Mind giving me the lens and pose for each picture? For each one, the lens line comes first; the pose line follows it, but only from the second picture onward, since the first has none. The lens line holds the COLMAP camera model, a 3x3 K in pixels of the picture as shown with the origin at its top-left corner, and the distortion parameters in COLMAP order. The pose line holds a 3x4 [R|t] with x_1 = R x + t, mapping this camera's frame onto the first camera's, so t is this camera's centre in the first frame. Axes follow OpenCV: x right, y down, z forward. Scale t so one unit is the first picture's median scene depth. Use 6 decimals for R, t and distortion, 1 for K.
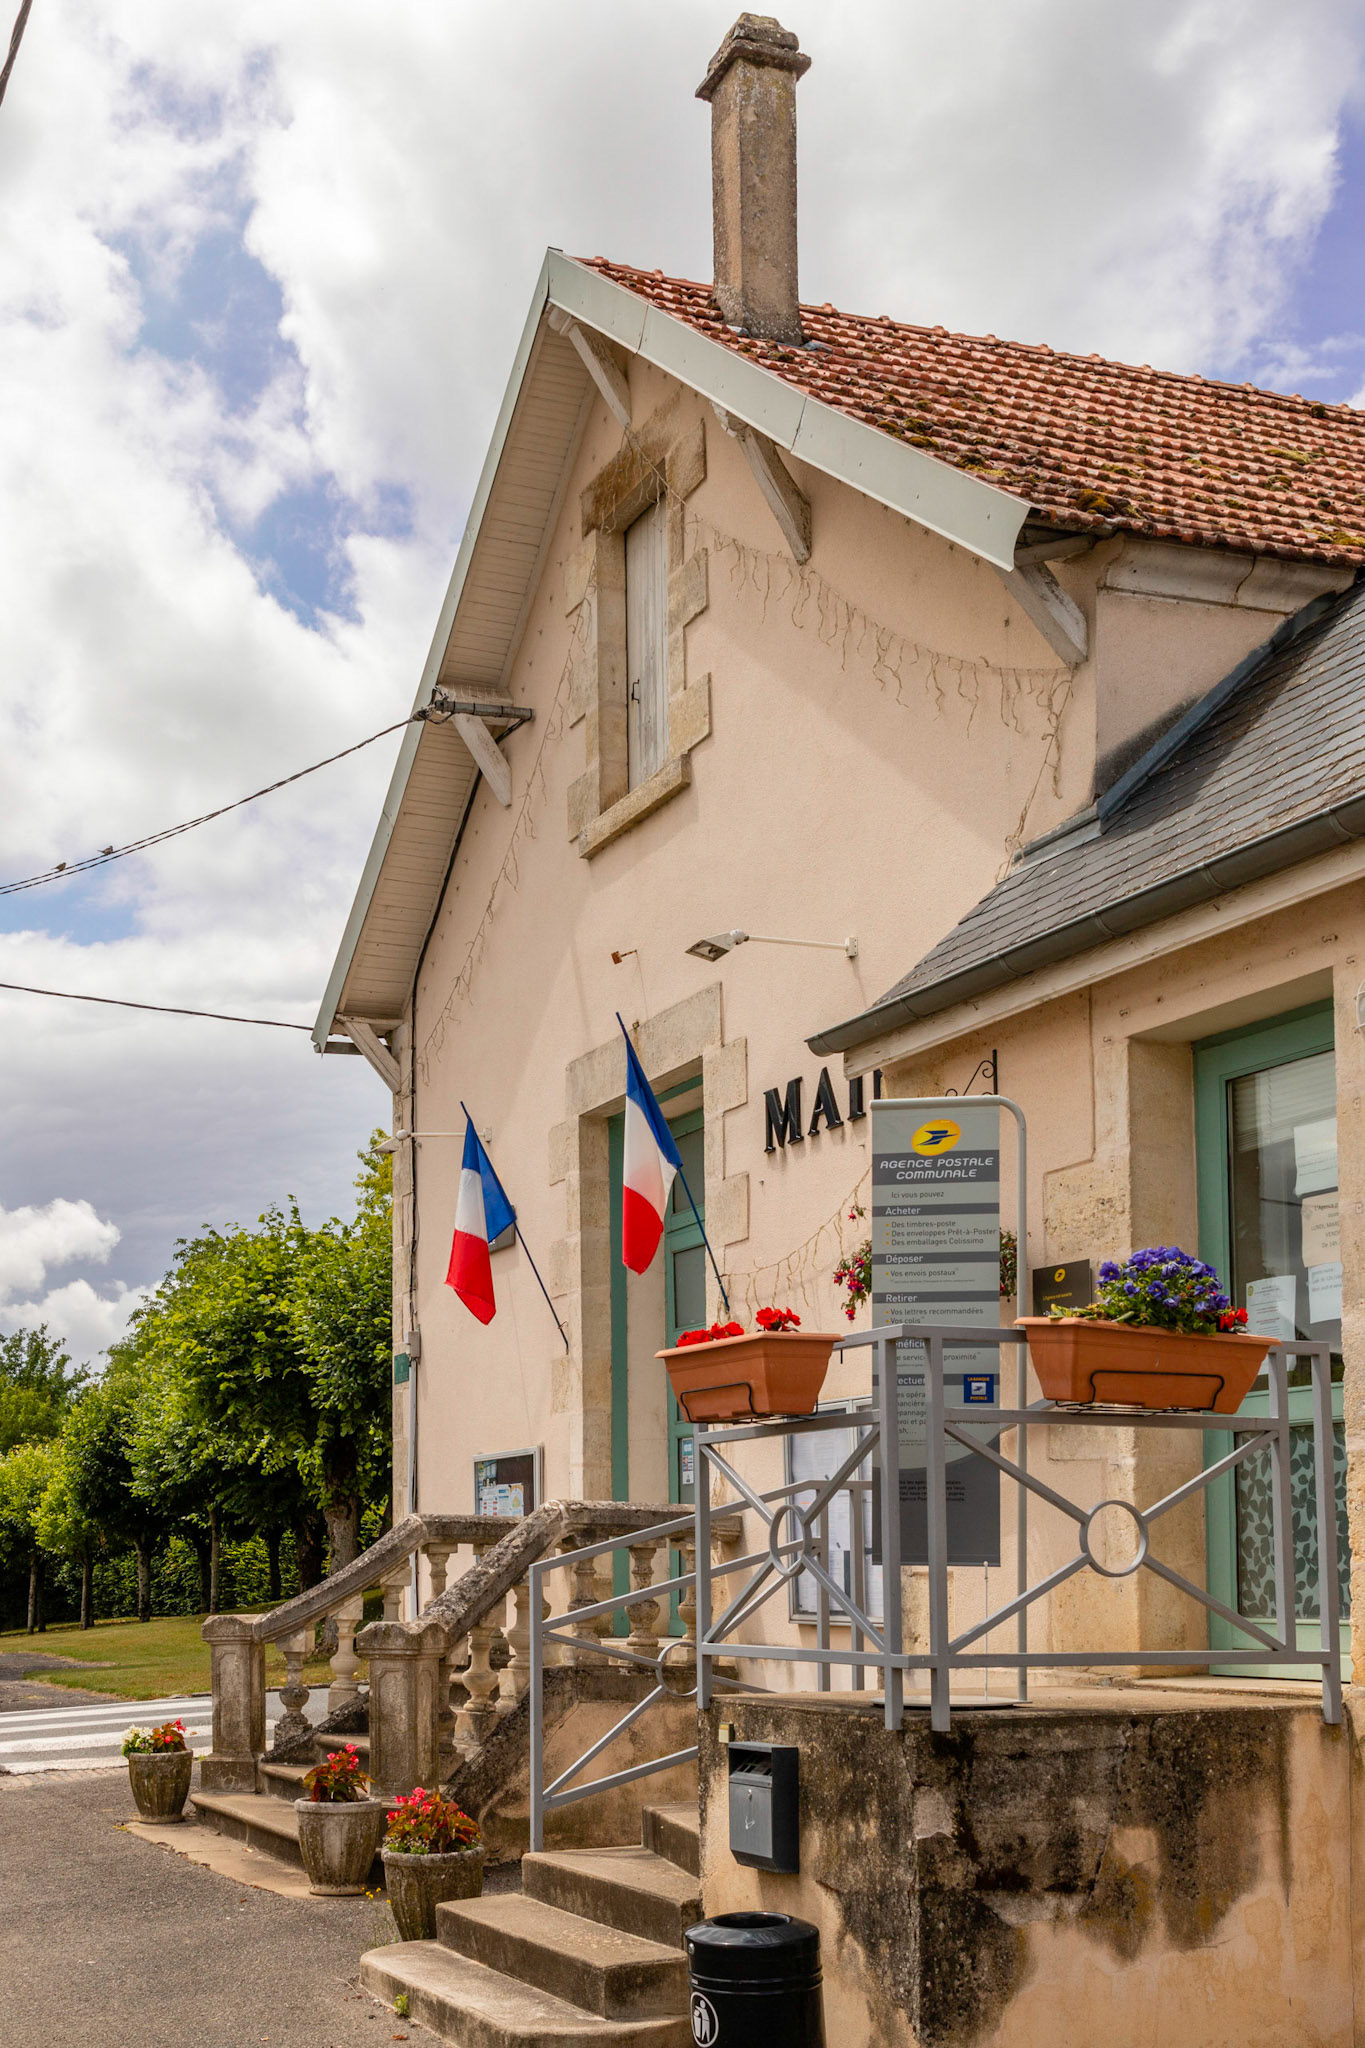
lens RADIAL K [[2332.6, 0, 577.6], [0, 2332.6, 1240.5], [0, 0, 1]] dist [0.012808, -0.007916]
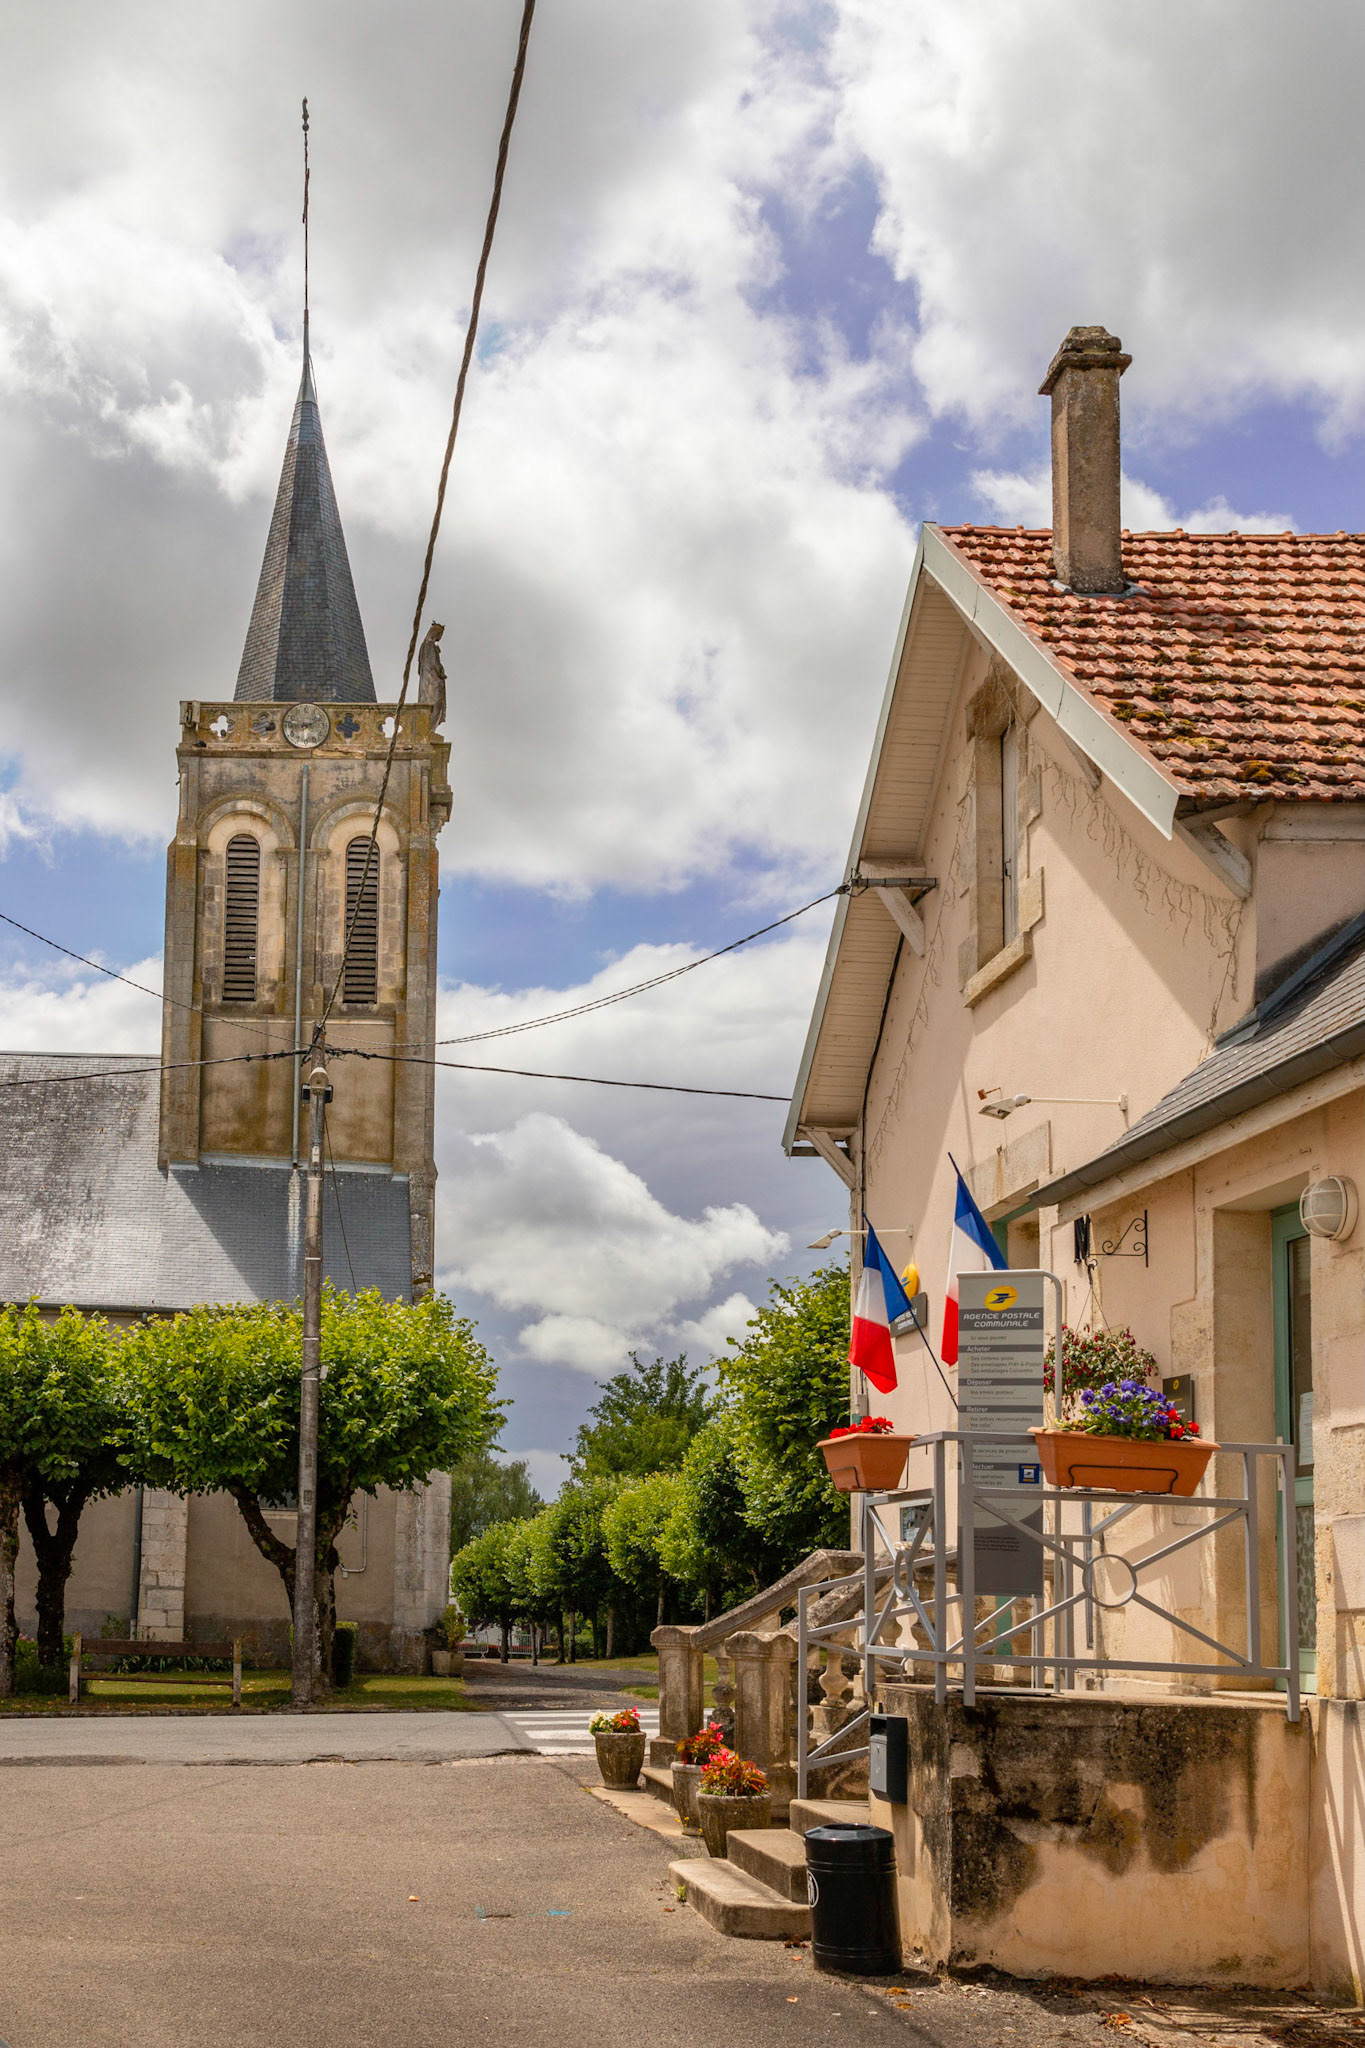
lens RADIAL K [[3063.5, 0, 682.5], [0, 3063.5, 1024.0], [0, 0, 1]] dist [-0.003901, 0.034853]
pose [[0.953180, -0.017906, -0.301872, 0.430631], [0.001934, 0.998586, -0.053126, -0.090186], [0.302396, 0.050055, 0.951867, -0.698983]]
